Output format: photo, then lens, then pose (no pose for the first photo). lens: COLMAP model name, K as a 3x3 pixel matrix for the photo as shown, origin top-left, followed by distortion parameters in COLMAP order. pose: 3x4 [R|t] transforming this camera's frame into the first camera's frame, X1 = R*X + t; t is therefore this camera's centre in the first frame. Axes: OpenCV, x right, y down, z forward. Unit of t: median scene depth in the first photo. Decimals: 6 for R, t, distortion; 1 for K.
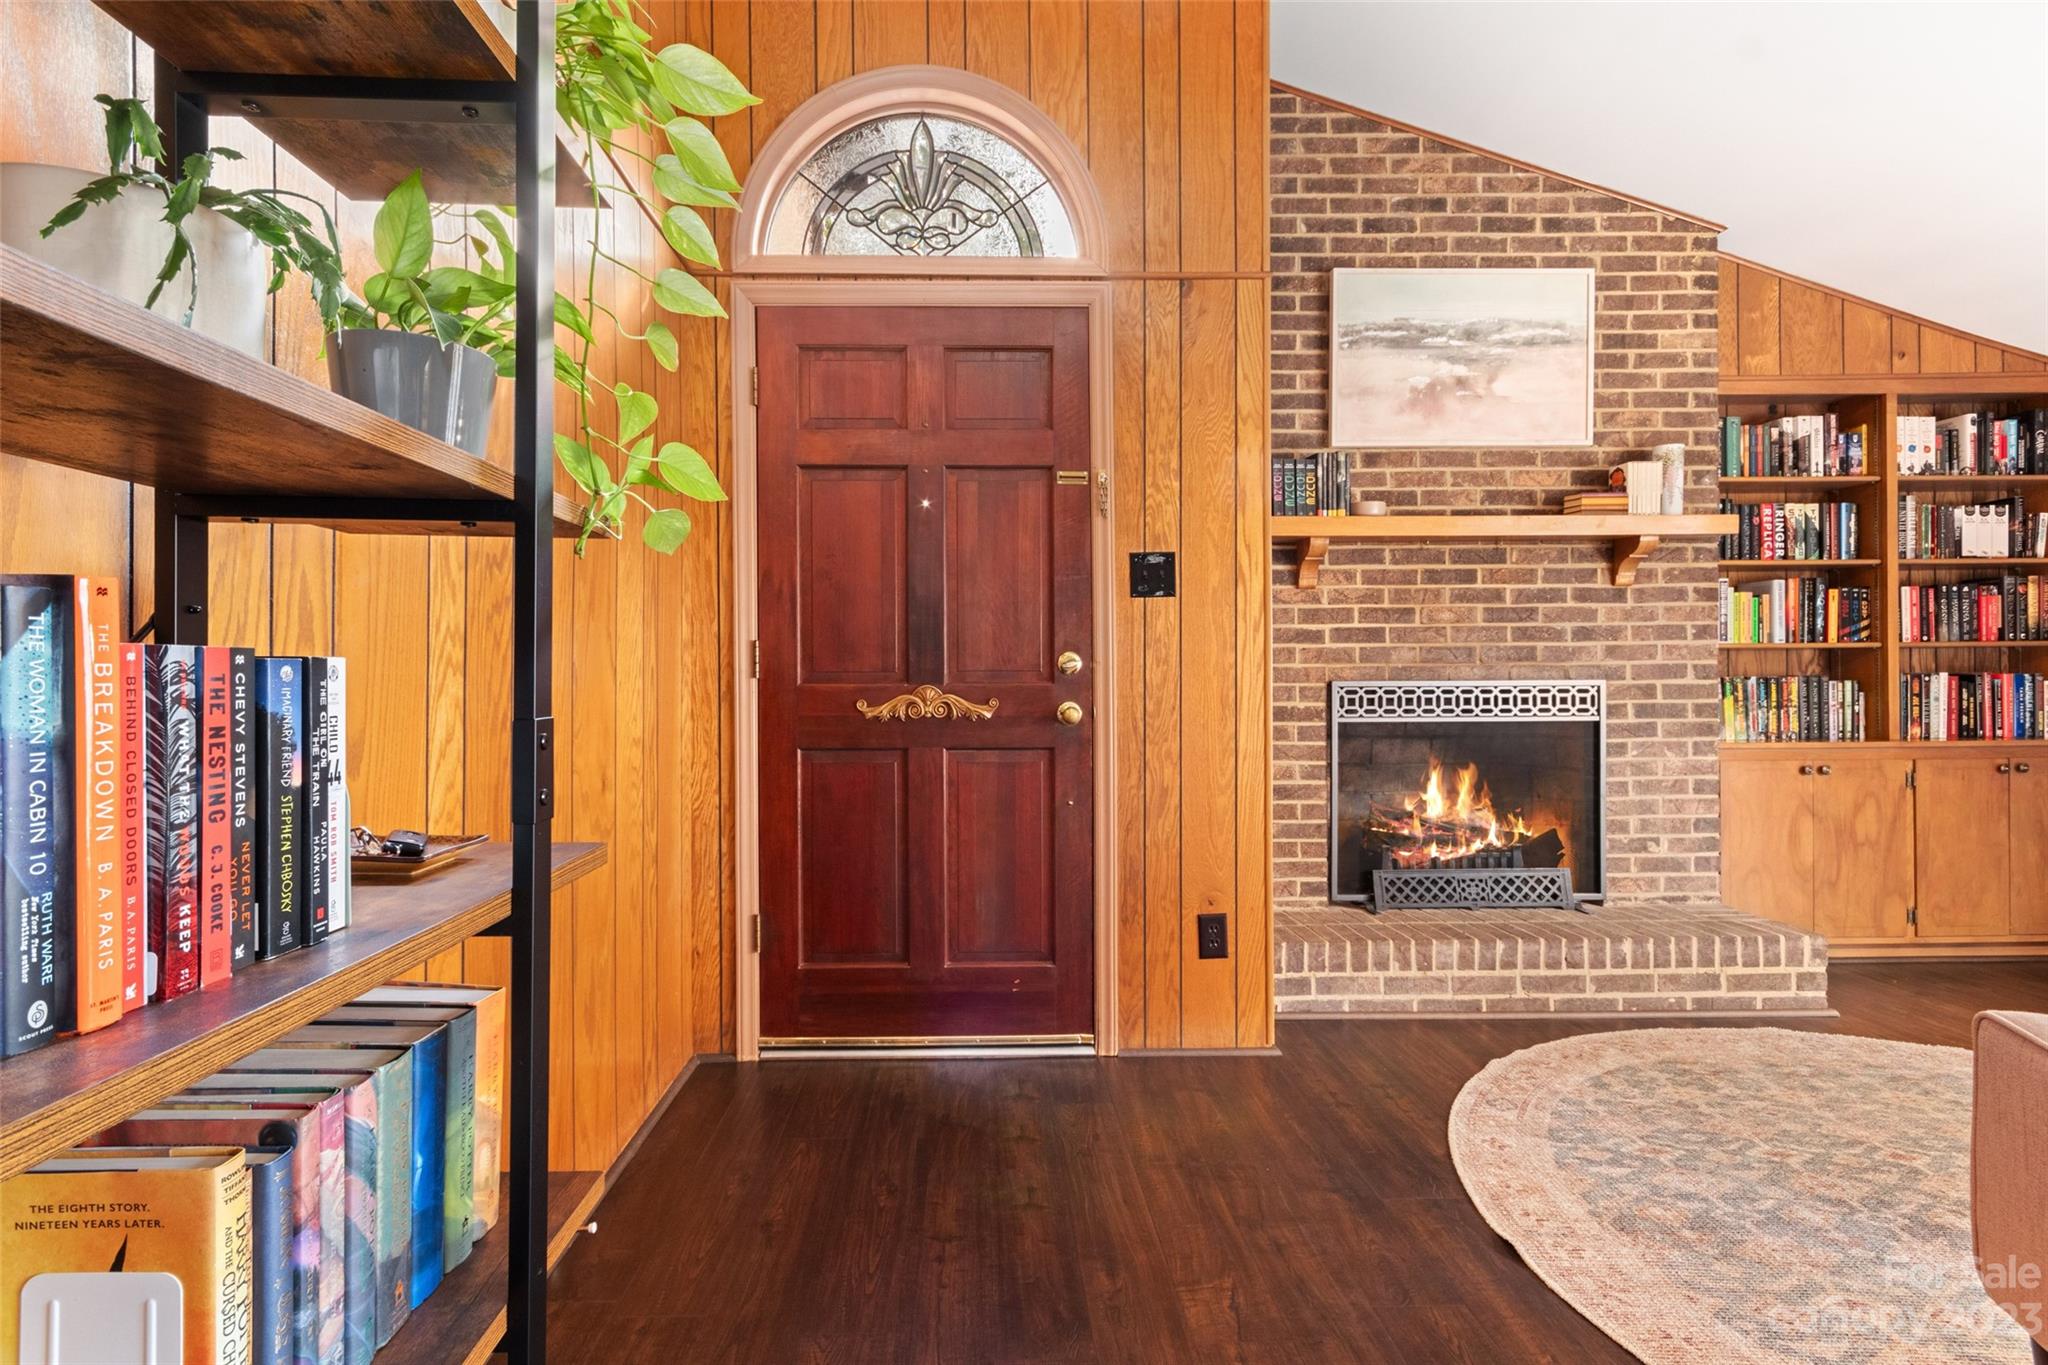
lens RADIAL K [[970.3, 0, 976.6], [0, 970.3, 684.6], [0, 0, 1]] dist [0.002589, 0.000777]
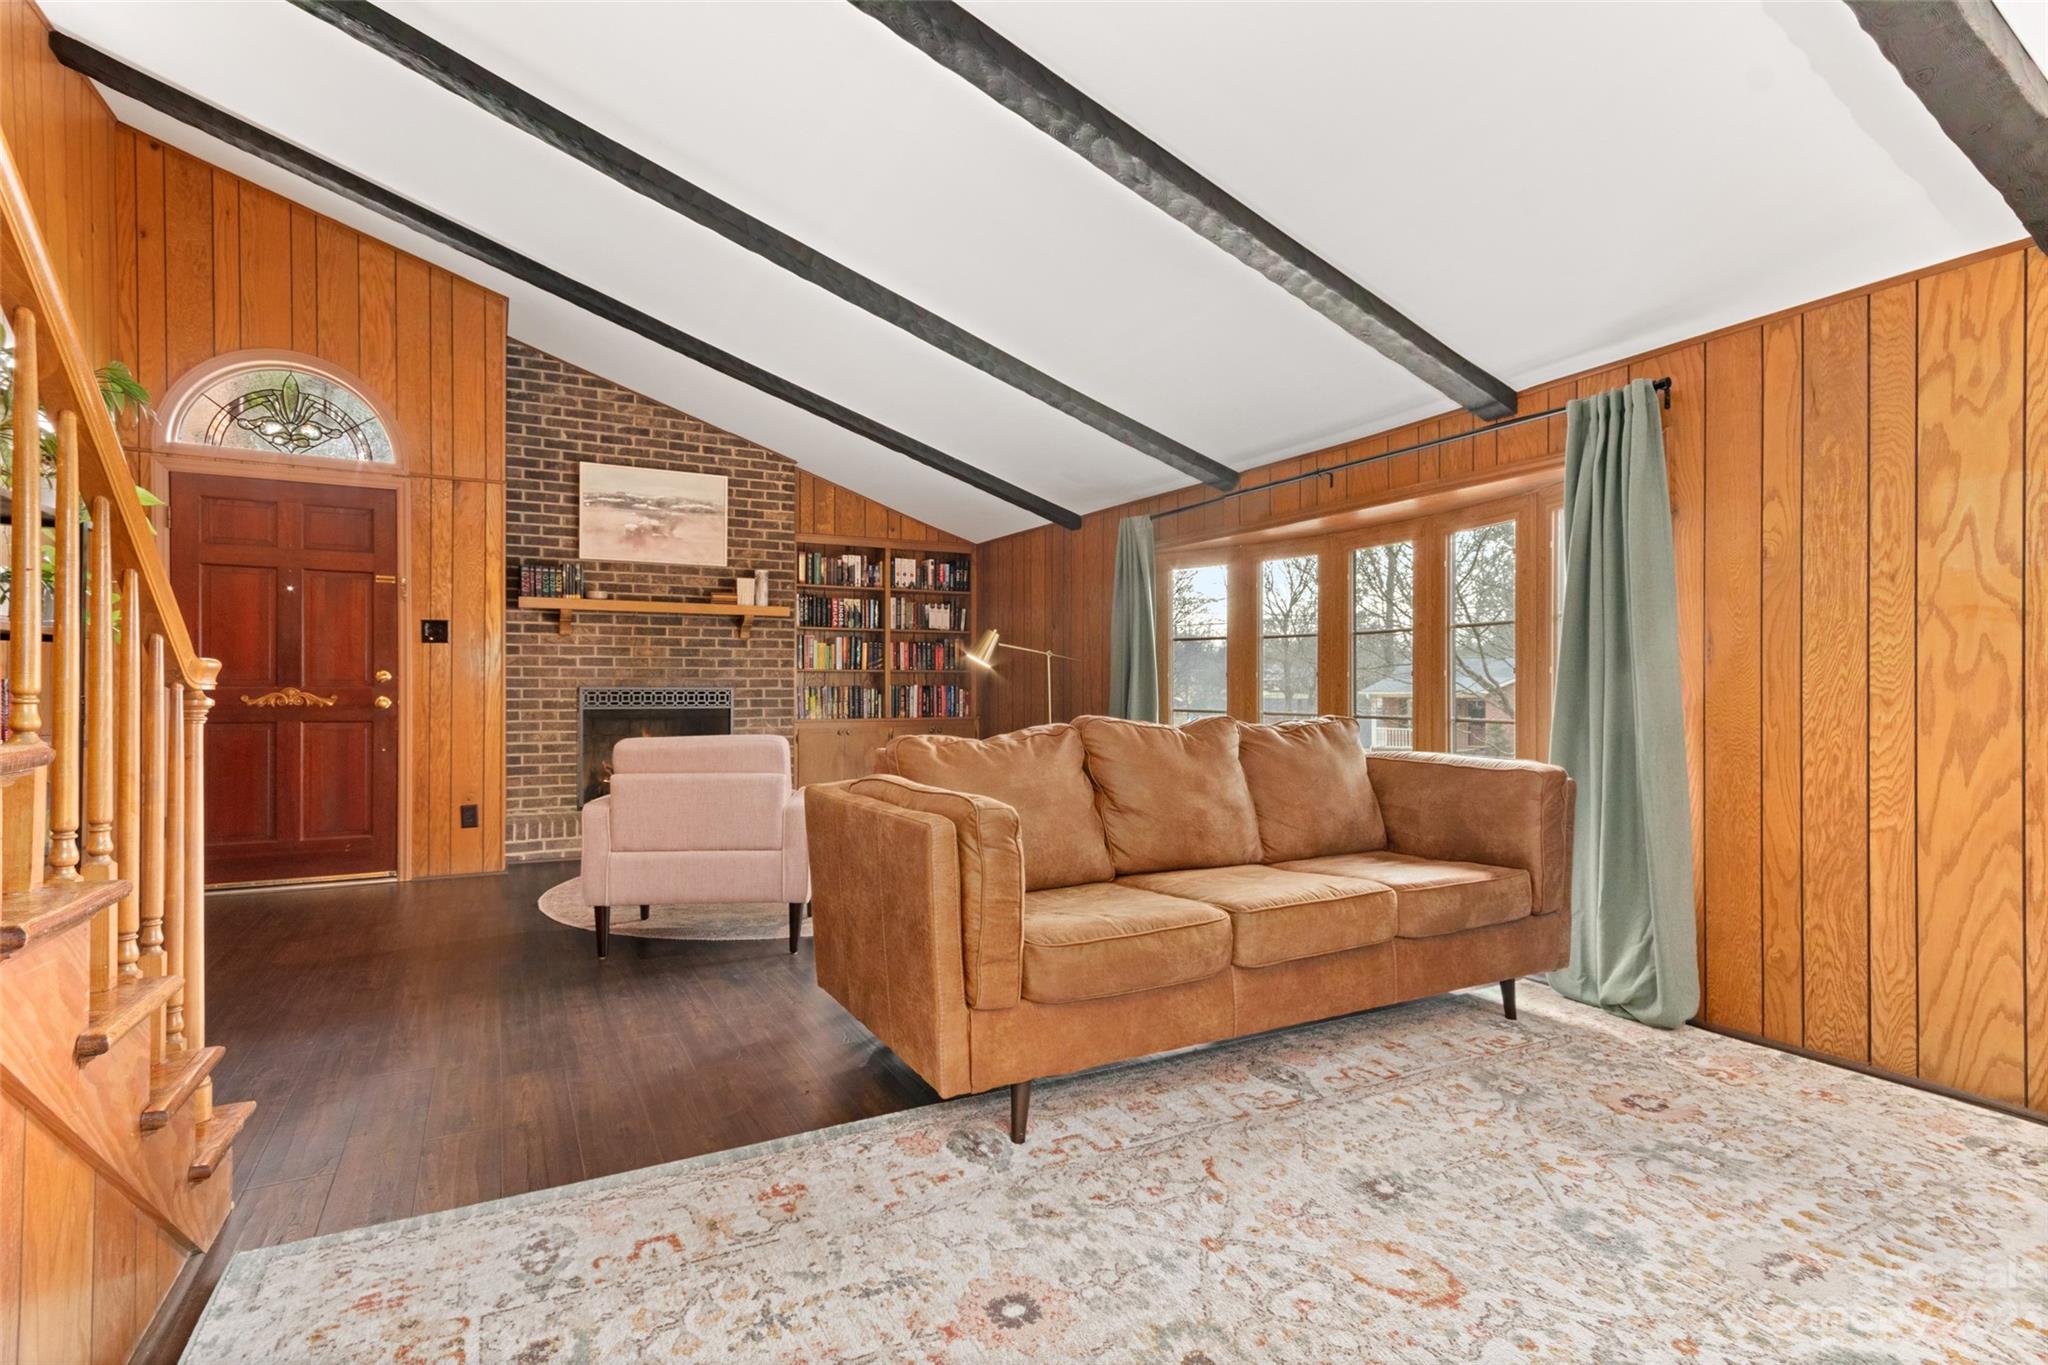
lens RADIAL K [[994.6, 0, 1023.4], [0, 994.6, 687.8], [0, 0, 1]] dist [0.001913, 0.012305]
pose [[0.891579, 0.007225, 0.452807, 0.265213], [-0.007171, 0.999973, -0.001837, -0.004315], [-0.452808, -0.001609, 0.891606, -1.054483]]
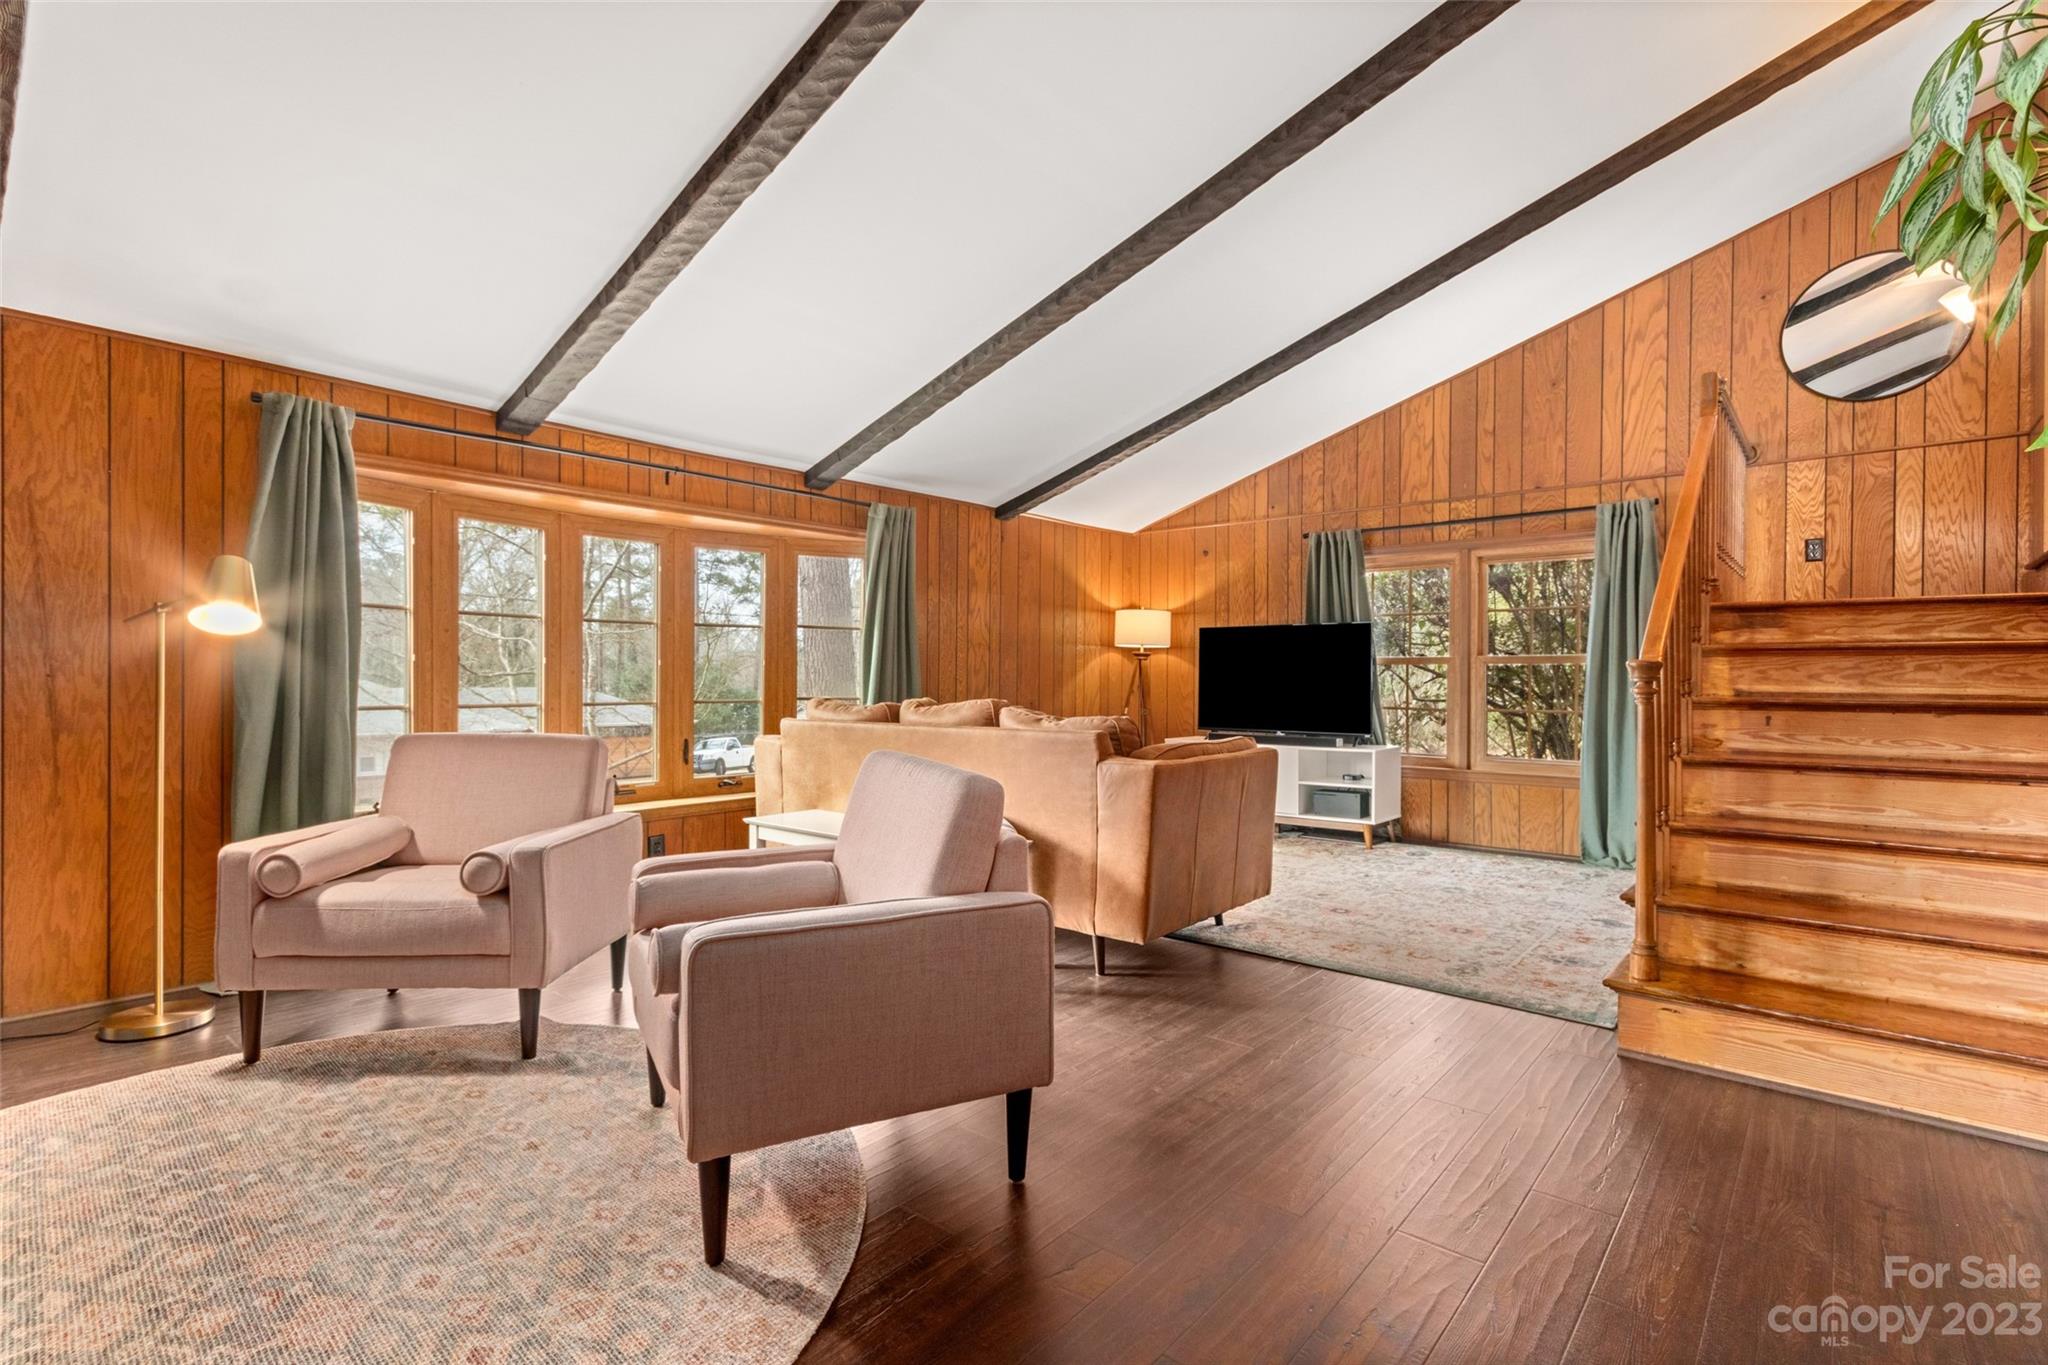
lens RADIAL K [[973.7, 0, 1034.4], [0, 973.7, 666.0], [0, 0, 1]] dist [0.005039, 0.001076]
pose [[-0.758484, 0.011250, 0.651594, -0.051898], [0.003383, 0.999905, -0.013325, -0.002311], [-0.651683, -0.007902, -0.758451, 0.651262]]
